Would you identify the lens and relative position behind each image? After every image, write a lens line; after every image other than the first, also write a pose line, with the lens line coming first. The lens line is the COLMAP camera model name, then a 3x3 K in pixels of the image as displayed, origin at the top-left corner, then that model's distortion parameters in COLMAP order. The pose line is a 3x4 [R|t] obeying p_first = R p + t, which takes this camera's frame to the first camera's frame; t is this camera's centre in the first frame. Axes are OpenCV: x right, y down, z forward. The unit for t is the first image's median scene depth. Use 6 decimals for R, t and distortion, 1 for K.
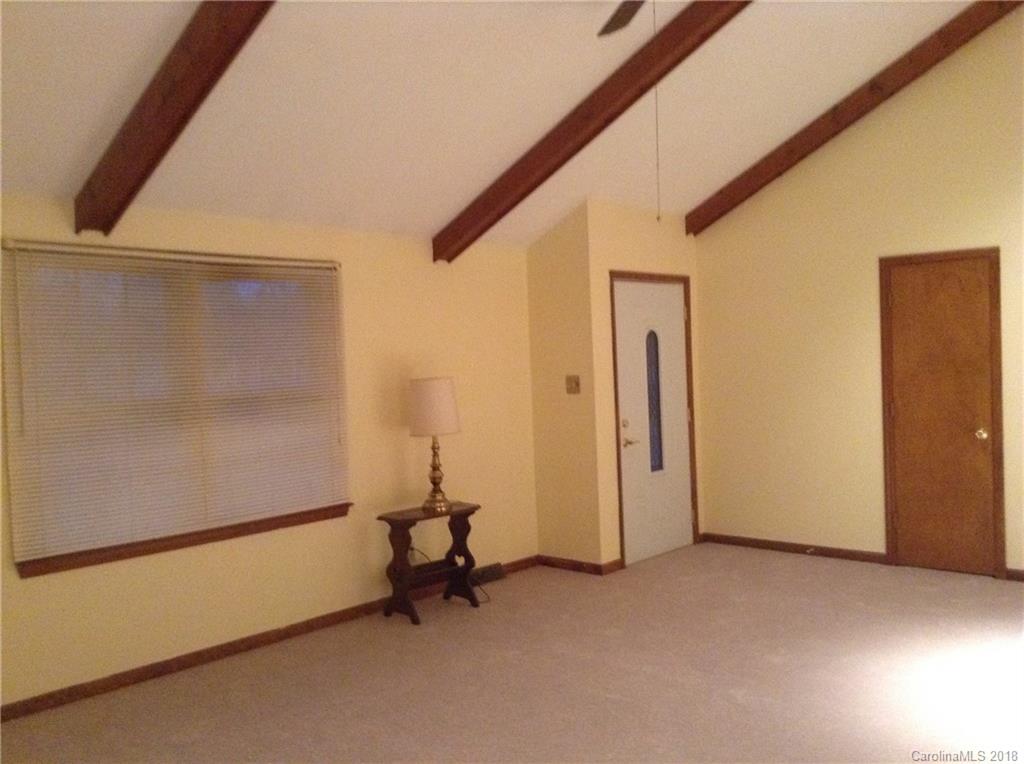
lens RADIAL K [[939.9, 0, 512.0], [0, 939.9, 382.0], [0, 0, 1]] dist [0.155015, -0.268544]
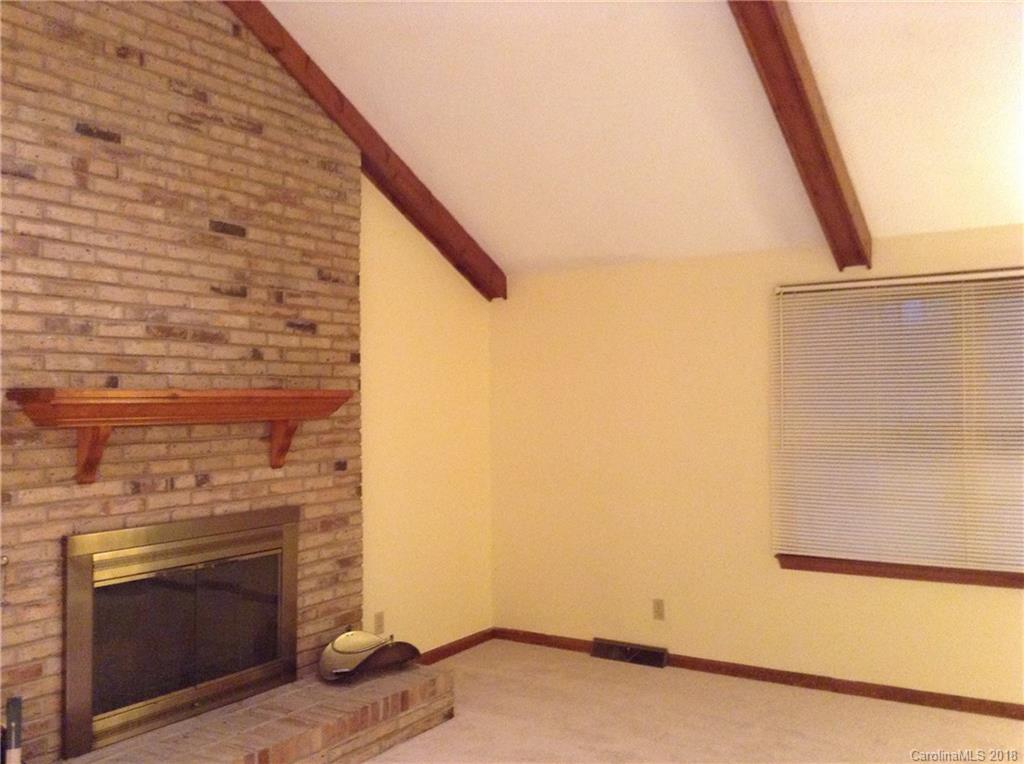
lens RADIAL K [[939.9, 0, 512.0], [0, 939.9, 382.0], [0, 0, 1]] dist [0.155015, -0.268544]
pose [[0.174829, 0.013494, -0.984506, 0.559639], [-0.026552, 0.999607, 0.008986, -0.026133], [0.984241, 0.024570, 0.175119, 0.431396]]
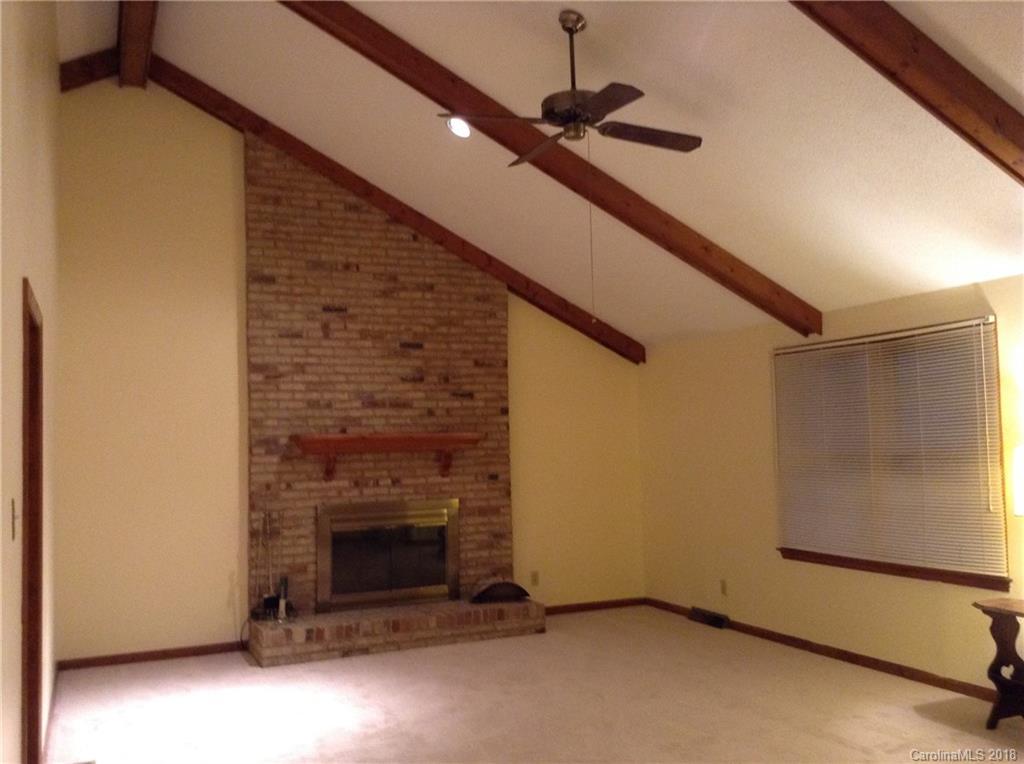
lens RADIAL K [[939.9, 0, 512.0], [0, 939.9, 382.0], [0, 0, 1]] dist [0.155015, -0.268544]
pose [[-0.395151, -0.014489, -0.918502, 1.074778], [0.008978, 0.999767, -0.019634, -0.059157], [0.918572, -0.016004, -0.394929, 1.148731]]
